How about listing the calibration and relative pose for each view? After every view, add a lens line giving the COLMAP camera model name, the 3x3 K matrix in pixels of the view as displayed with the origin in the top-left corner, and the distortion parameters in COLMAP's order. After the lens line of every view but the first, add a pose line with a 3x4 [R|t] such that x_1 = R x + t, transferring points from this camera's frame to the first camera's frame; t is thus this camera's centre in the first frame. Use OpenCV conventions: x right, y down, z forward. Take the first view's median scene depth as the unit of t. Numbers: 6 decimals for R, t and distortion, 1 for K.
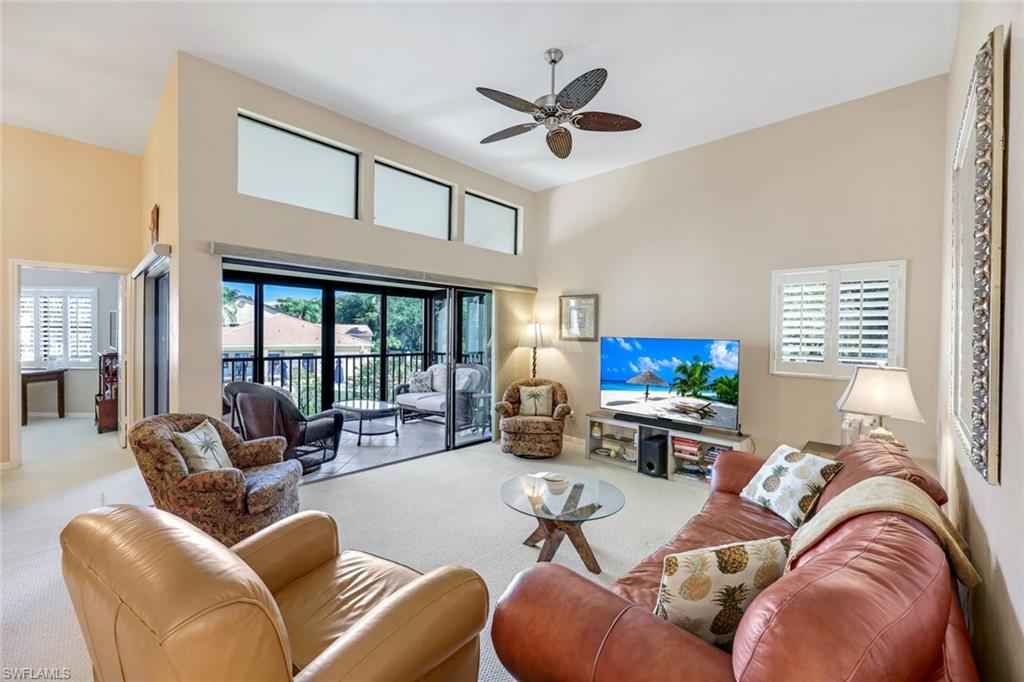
lens RADIAL K [[416.8, 0, 507.9], [0, 416.8, 338.9], [0, 0, 1]] dist [0.001780, 0.000171]
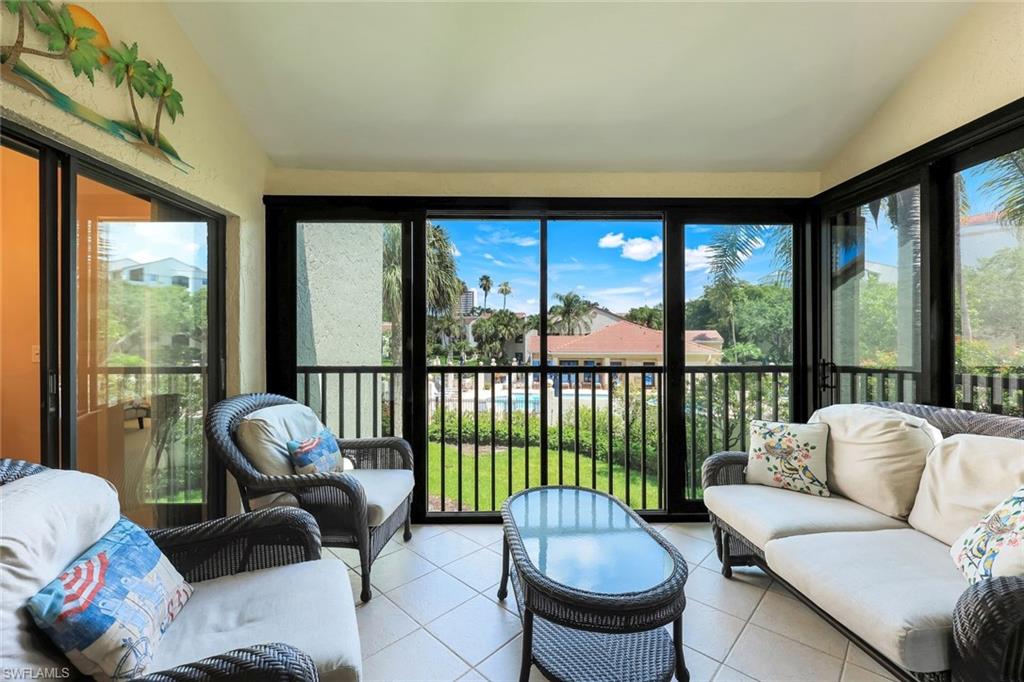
lens RADIAL K [[422.3, 0, 512.0], [0, 422.3, 341.0], [0, 0, 1]] dist [0.003021, 0.000889]
pose [[0.704350, -0.014500, -0.709705, -0.079685], [0.002700, 0.999839, -0.017747, 0.011615], [0.709848, 0.010584, 0.704276, 0.394434]]
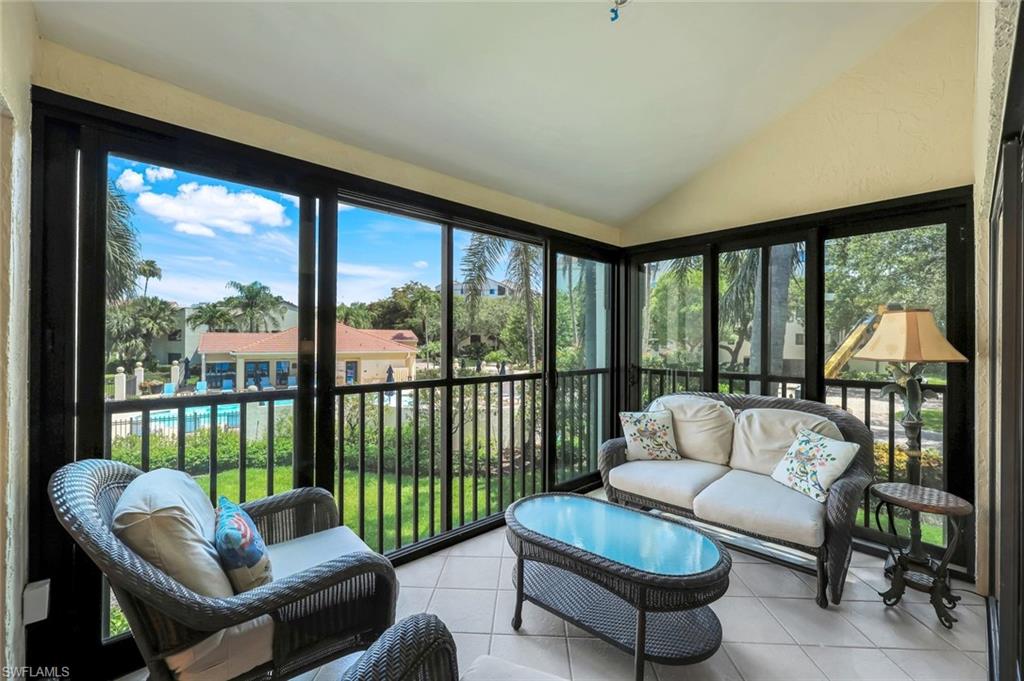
lens RADIAL K [[416.8, 0, 507.9], [0, 416.8, 338.4], [0, 0, 1]] dist [0.001780, 0.000171]
pose [[0.997009, -0.007766, -0.076888, -0.211623], [0.006635, 0.999866, -0.014948, 0.001438], [0.076994, 0.014393, 0.996928, 0.343694]]
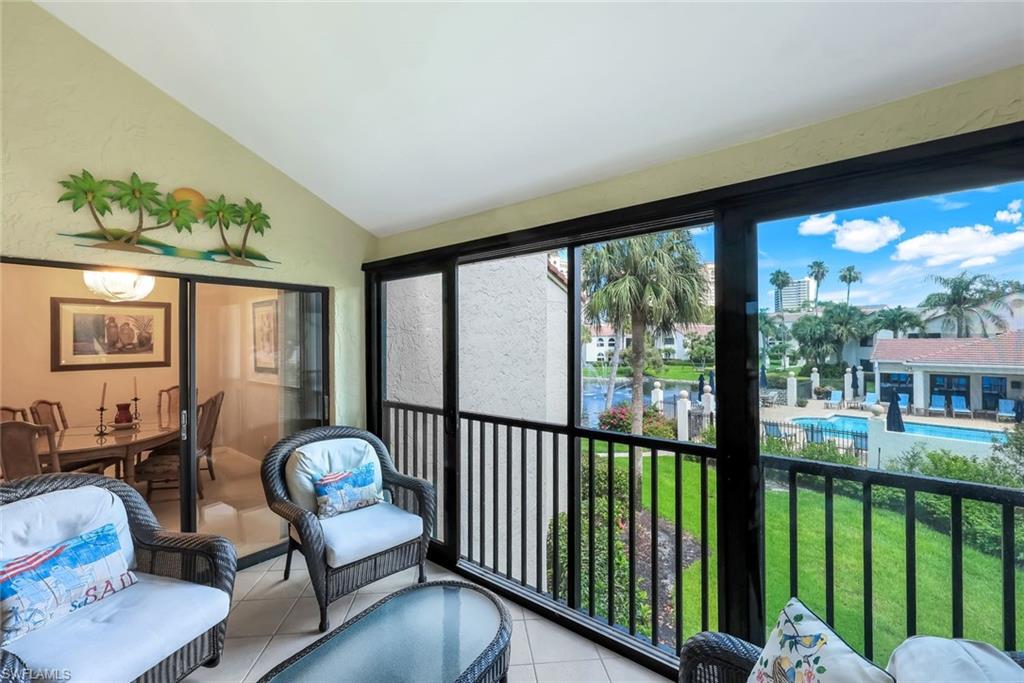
lens RADIAL K [[427.1, 0, 512.0], [0, 427.1, 341.5], [0, 0, 1]] dist [0.002086, 0.000039]
pose [[0.080394, -0.015495, -0.996643, -0.034295], [-0.006940, 0.999846, -0.016105, -0.020402], [0.996739, 0.008211, 0.080274, 0.563350]]
